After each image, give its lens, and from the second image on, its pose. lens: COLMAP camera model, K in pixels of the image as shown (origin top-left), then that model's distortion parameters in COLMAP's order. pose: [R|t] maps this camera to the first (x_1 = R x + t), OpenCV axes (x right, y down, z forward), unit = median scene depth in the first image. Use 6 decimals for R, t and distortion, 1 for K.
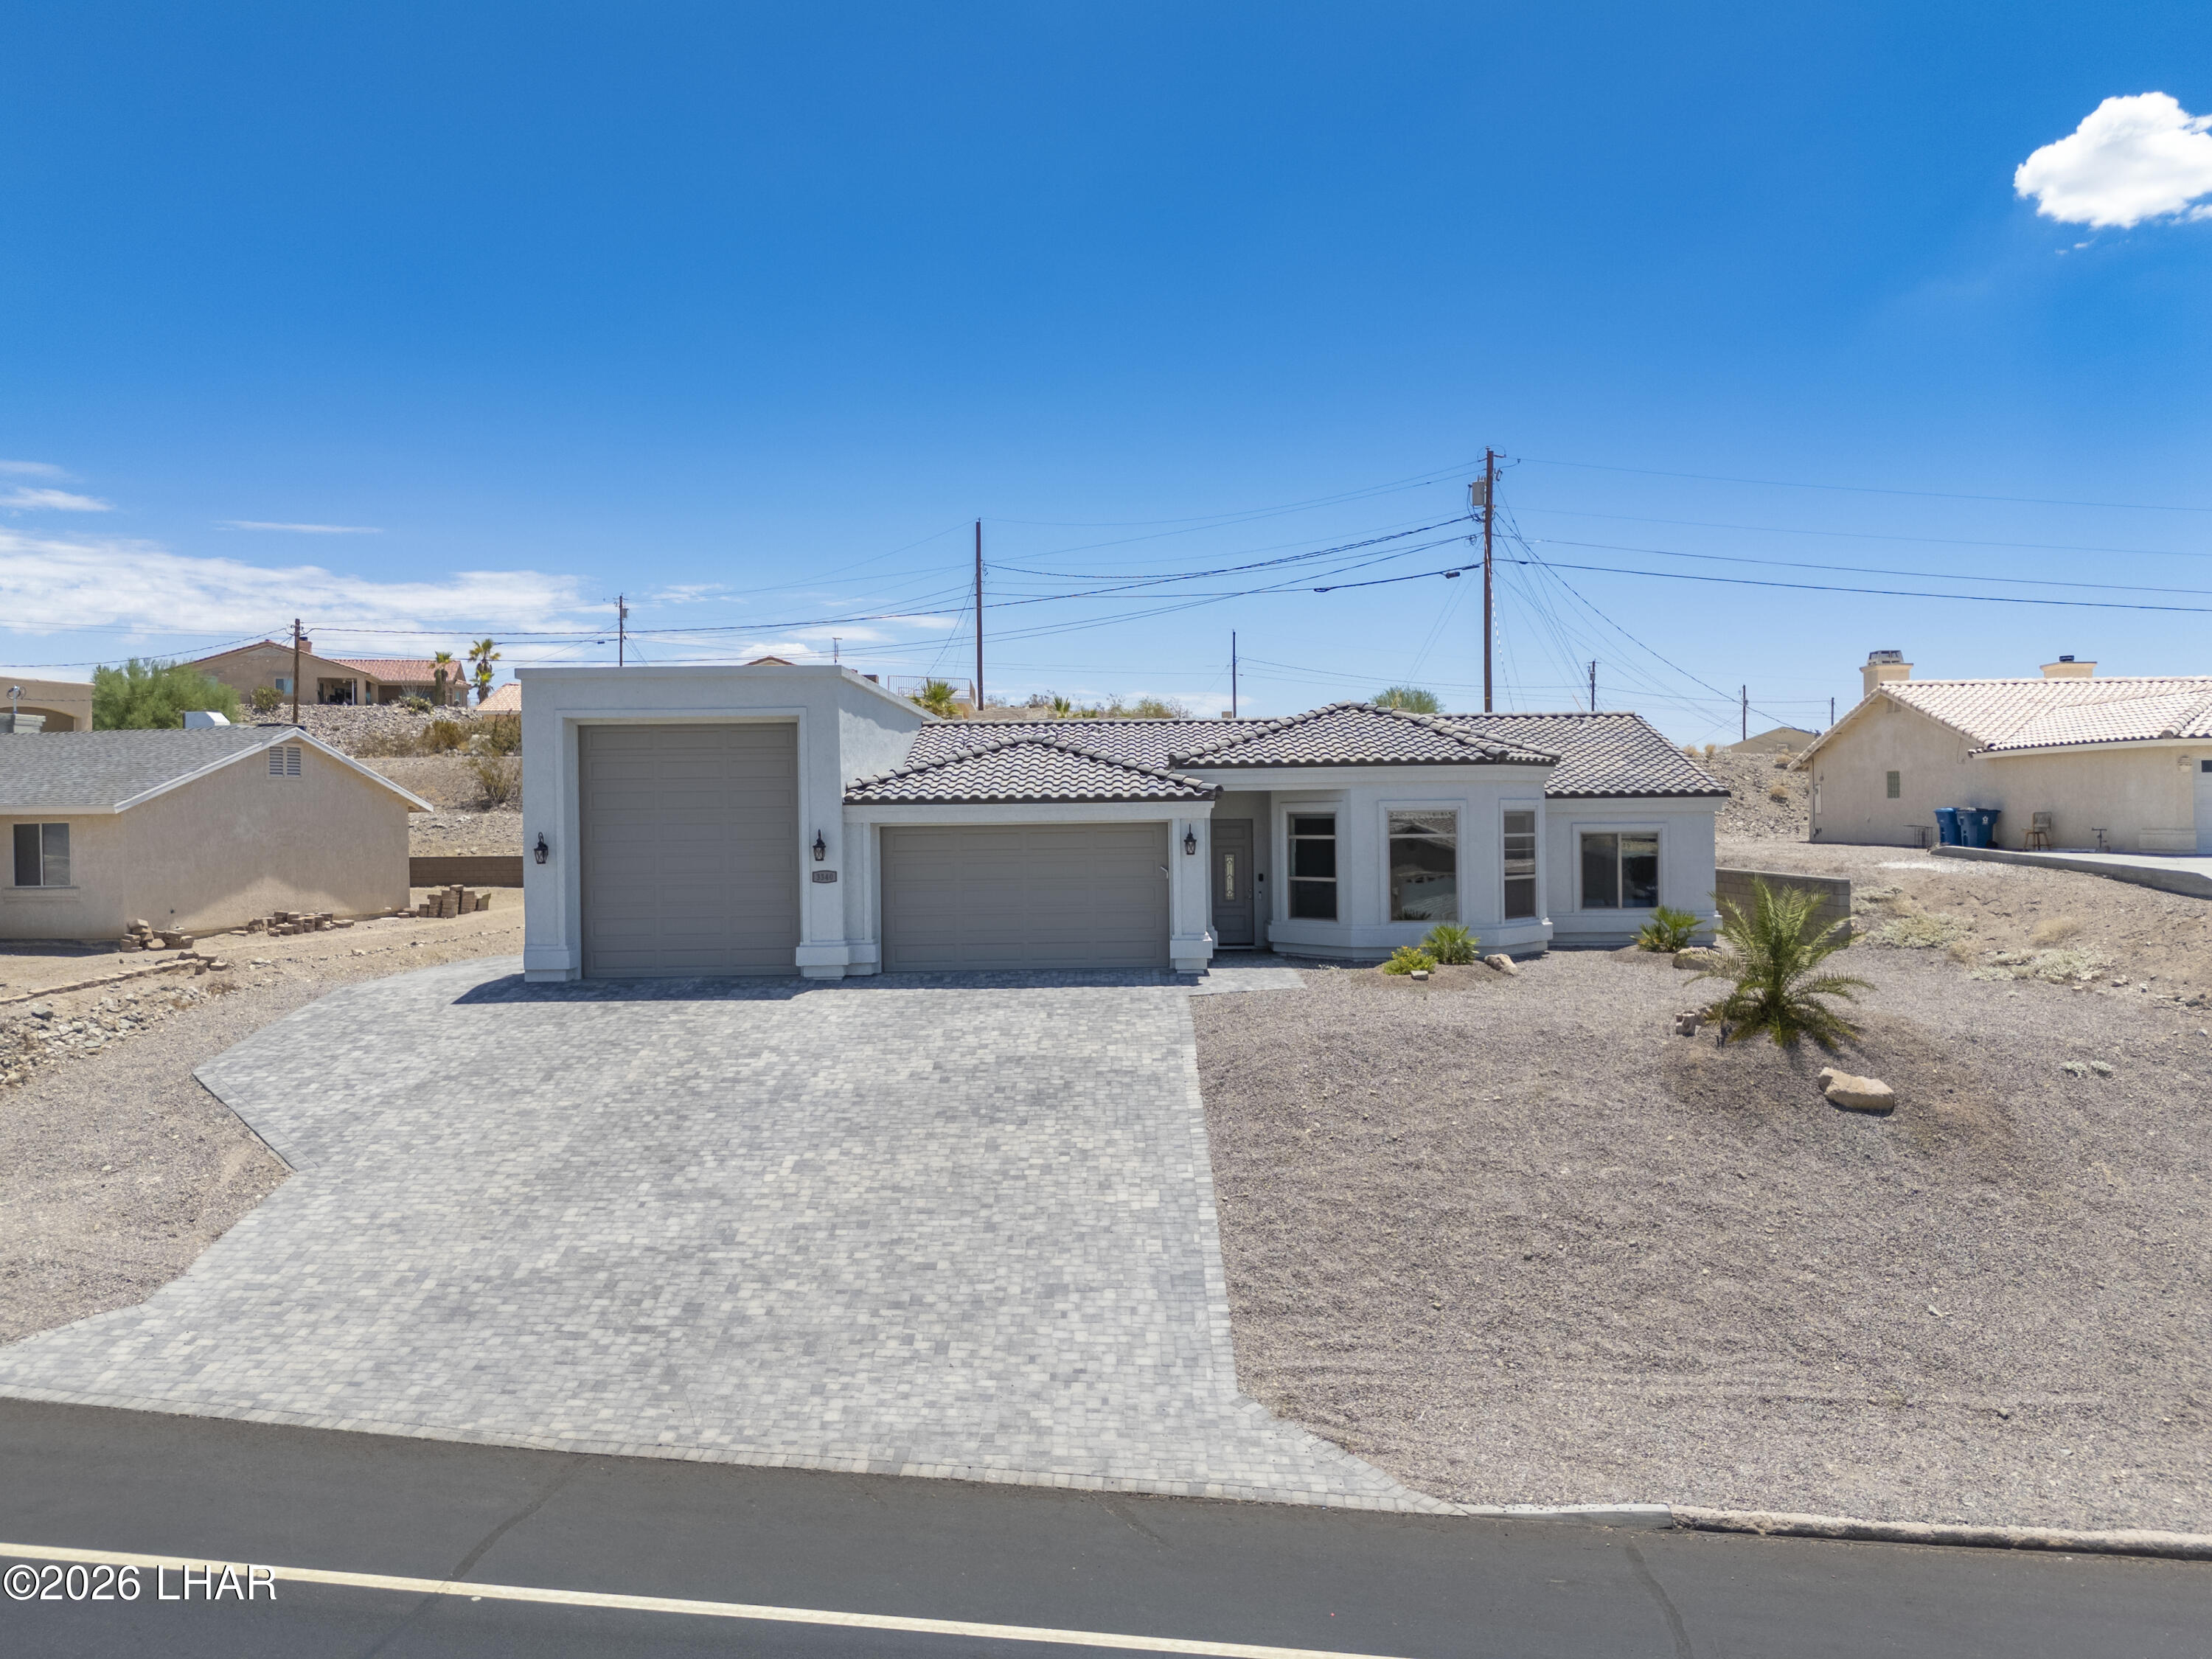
lens RADIAL K [[1635.9, 0, 1109.5], [0, 1635.9, 824.5], [0, 0, 1]] dist [0.069016, -0.061864]
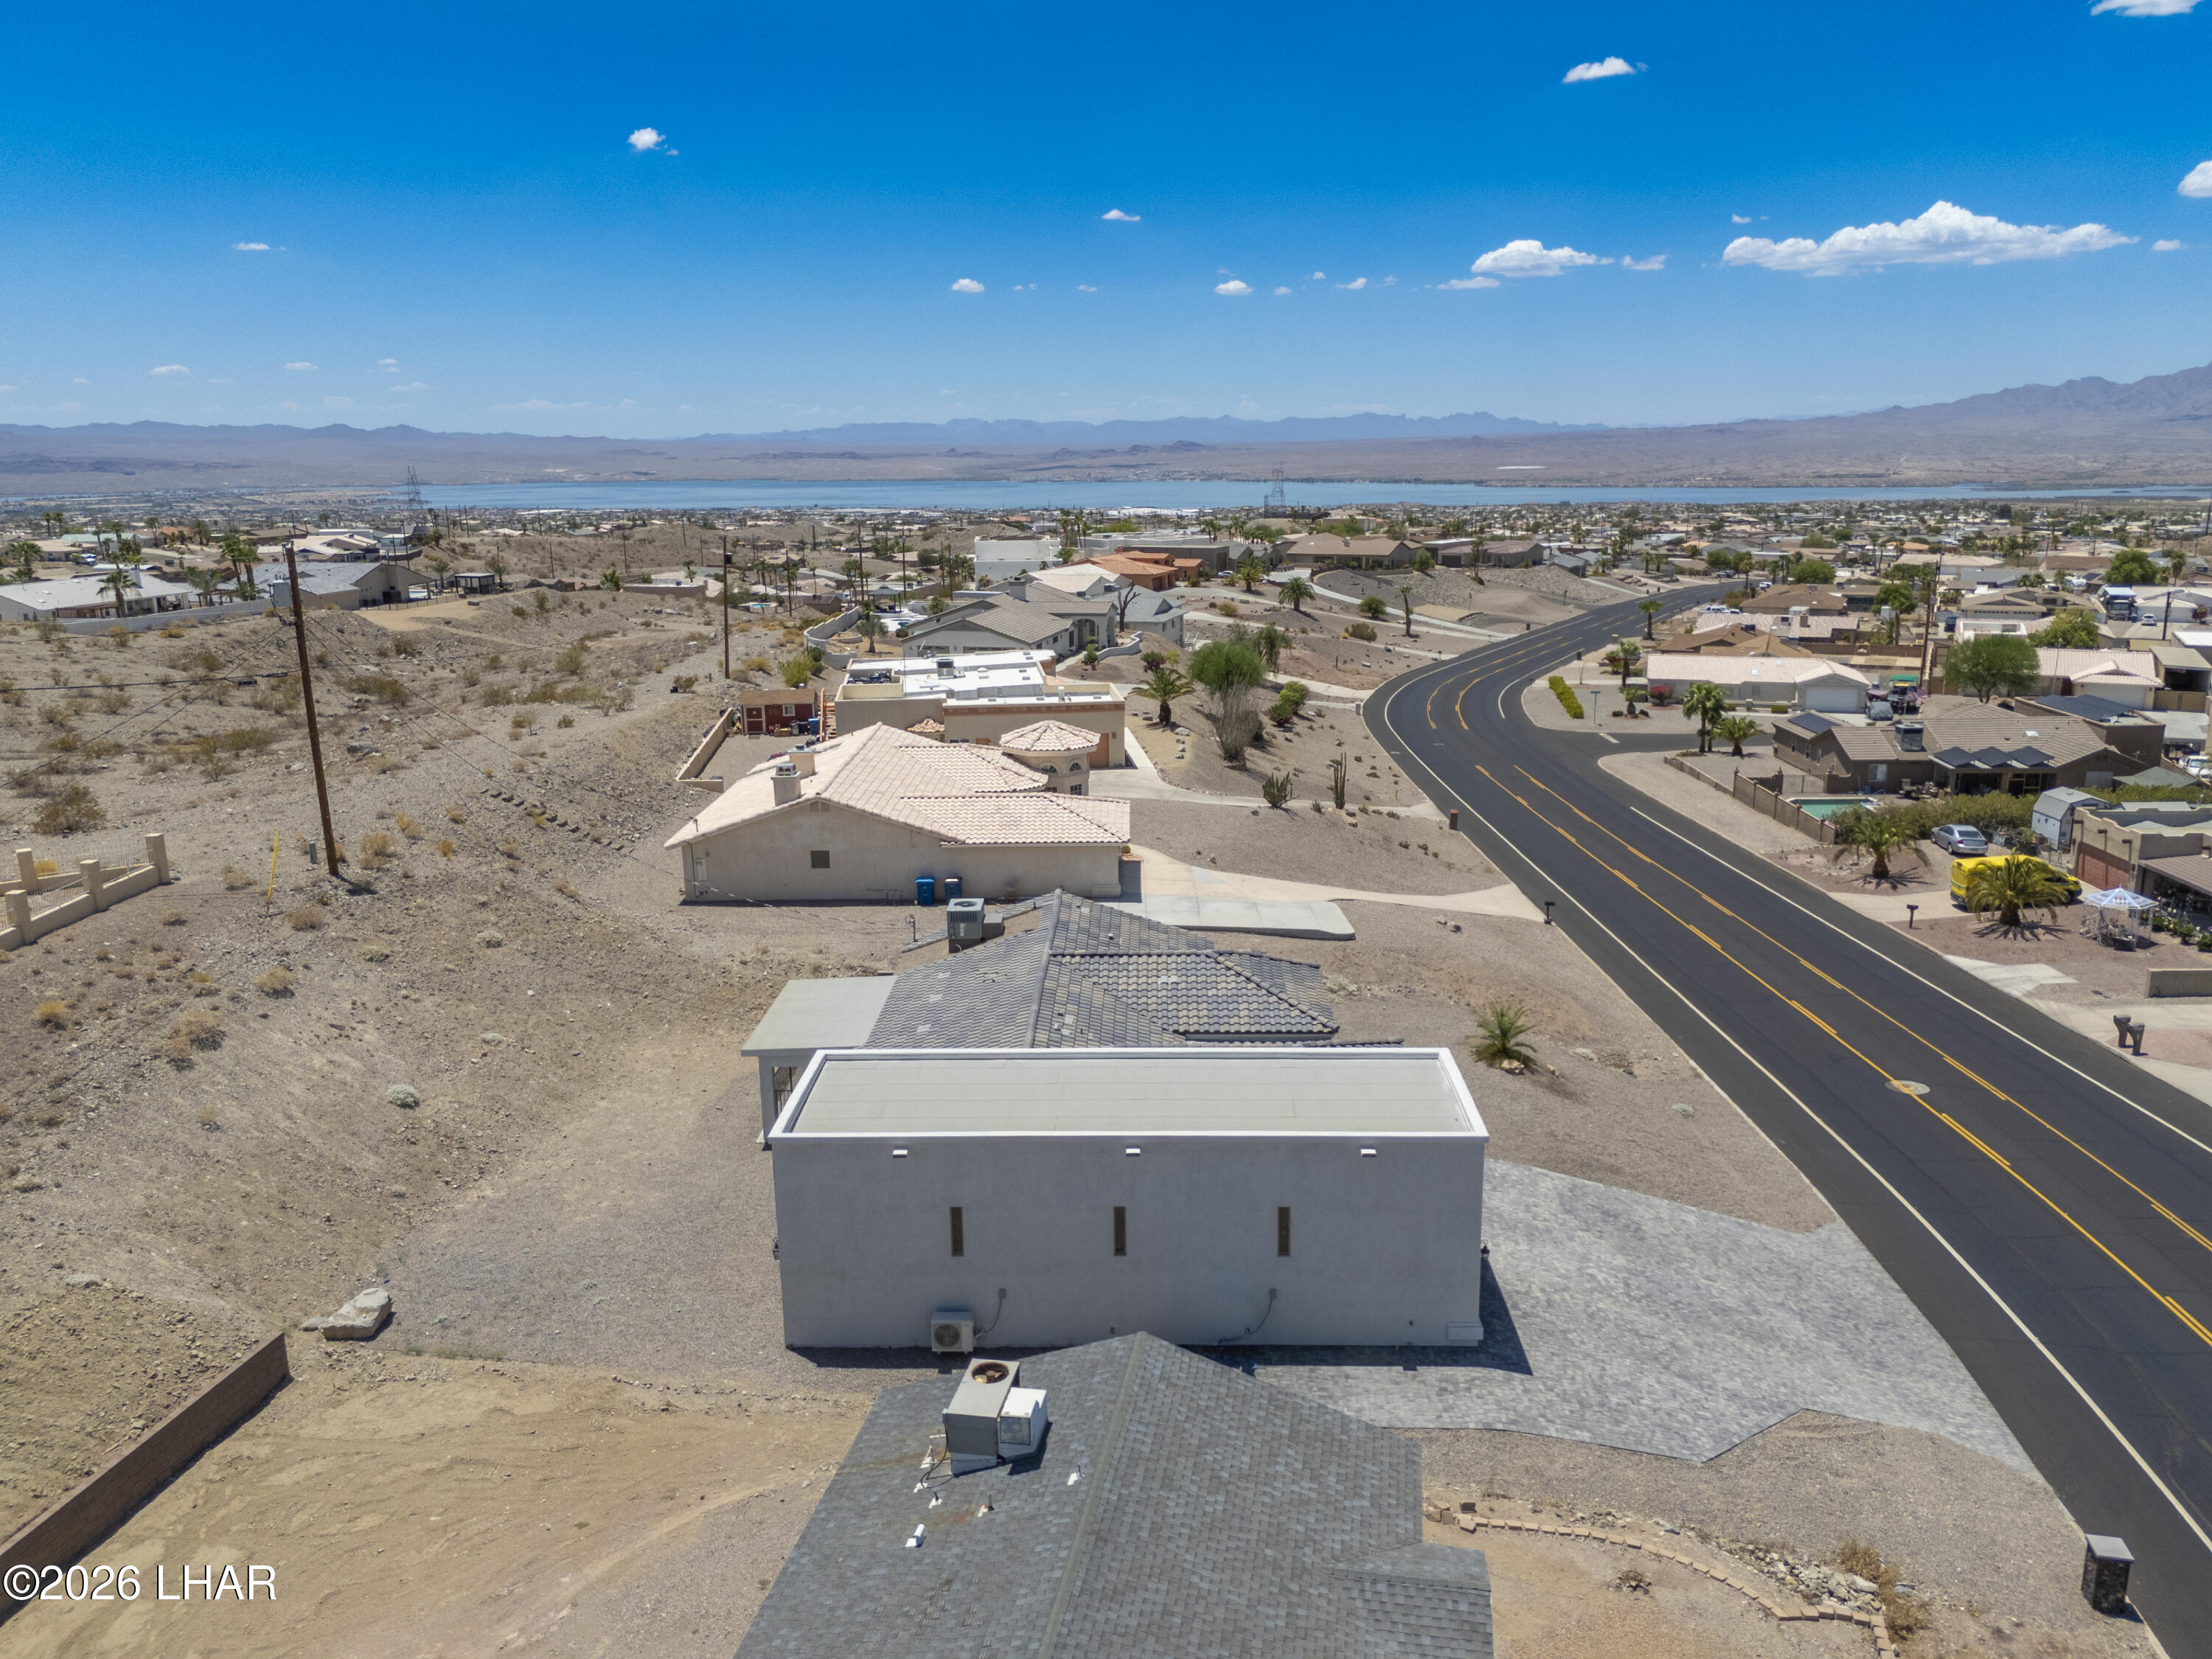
lens RADIAL K [[1631.4, 0, 1113.8], [0, 1631.4, 827.3], [0, 0, 1]] dist [0.077053, -0.075354]
pose [[0.011232, -0.217137, 0.976077, -2.182252], [0.014502, 0.976071, 0.216968, -0.856394], [-0.999832, 0.011718, 0.014112, 1.731329]]
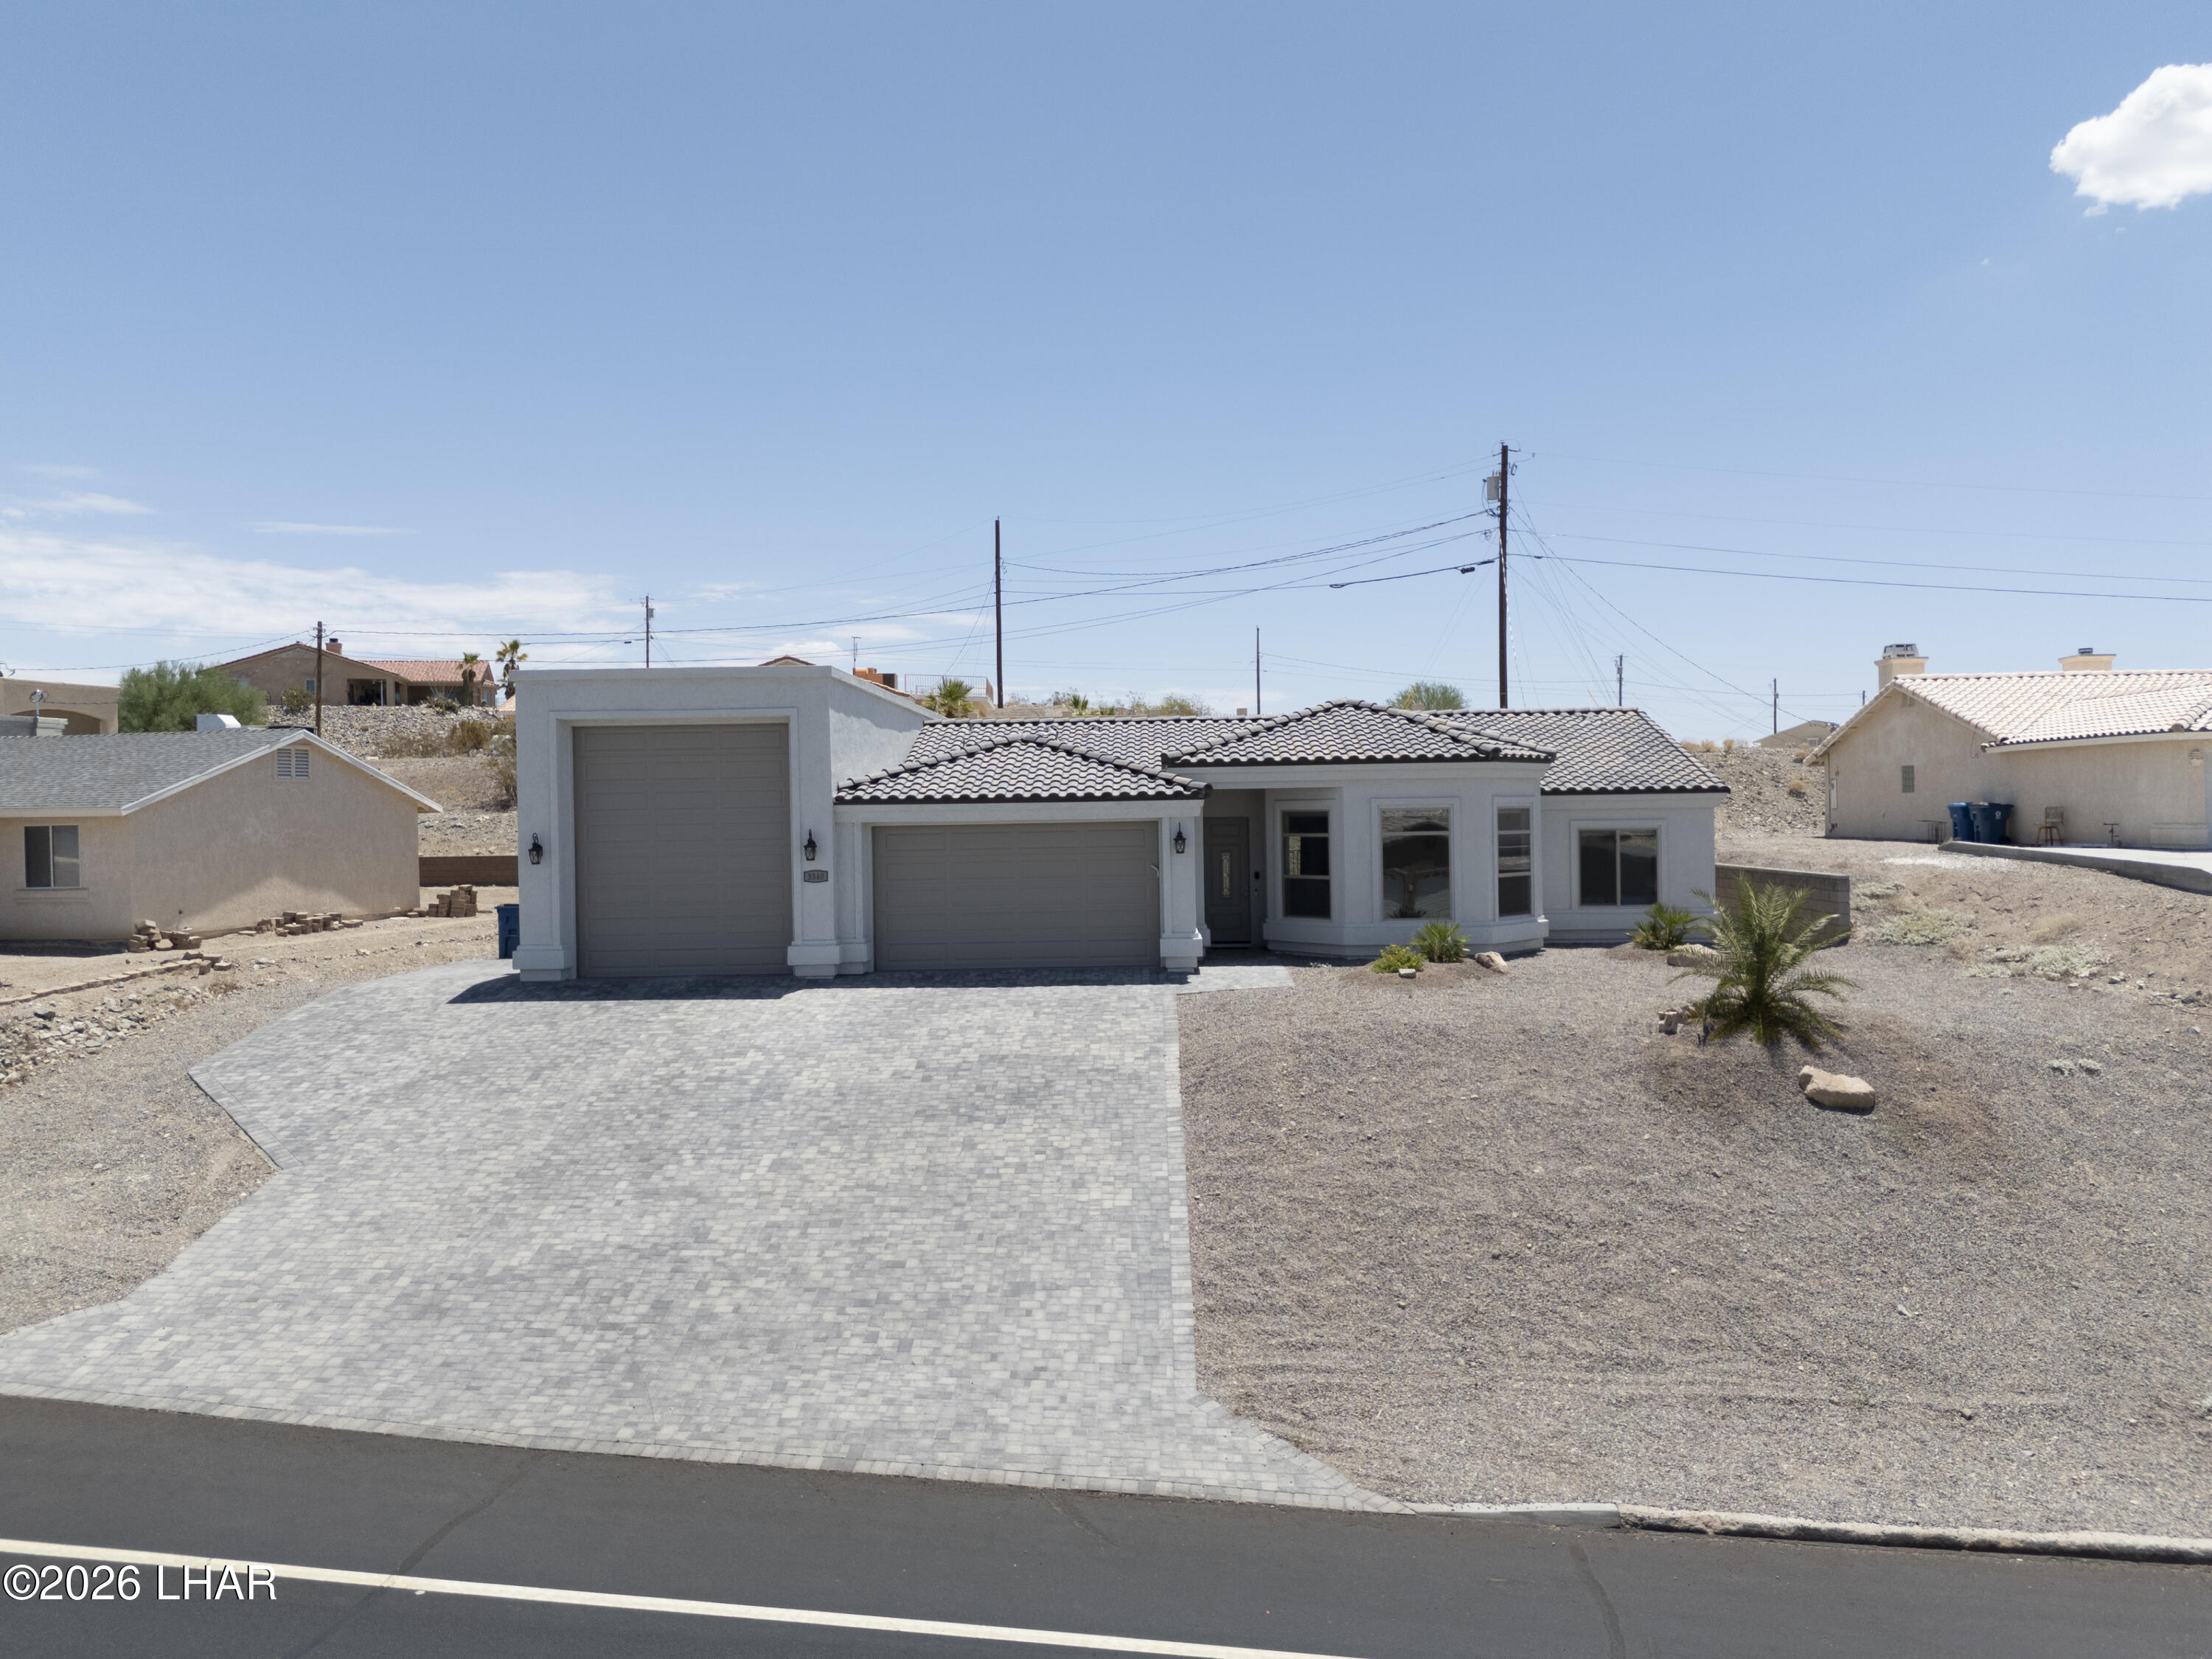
lens RADIAL K [[1635.9, 0, 1109.5], [0, 1635.9, 824.5], [0, 0, 1]] dist [0.069016, -0.061864]
pose [[0.999804, -0.003526, -0.019470, 0.035098], [0.003567, 0.999991, 0.002082, -0.001875], [0.019462, -0.002151, 0.999808, -0.002726]]
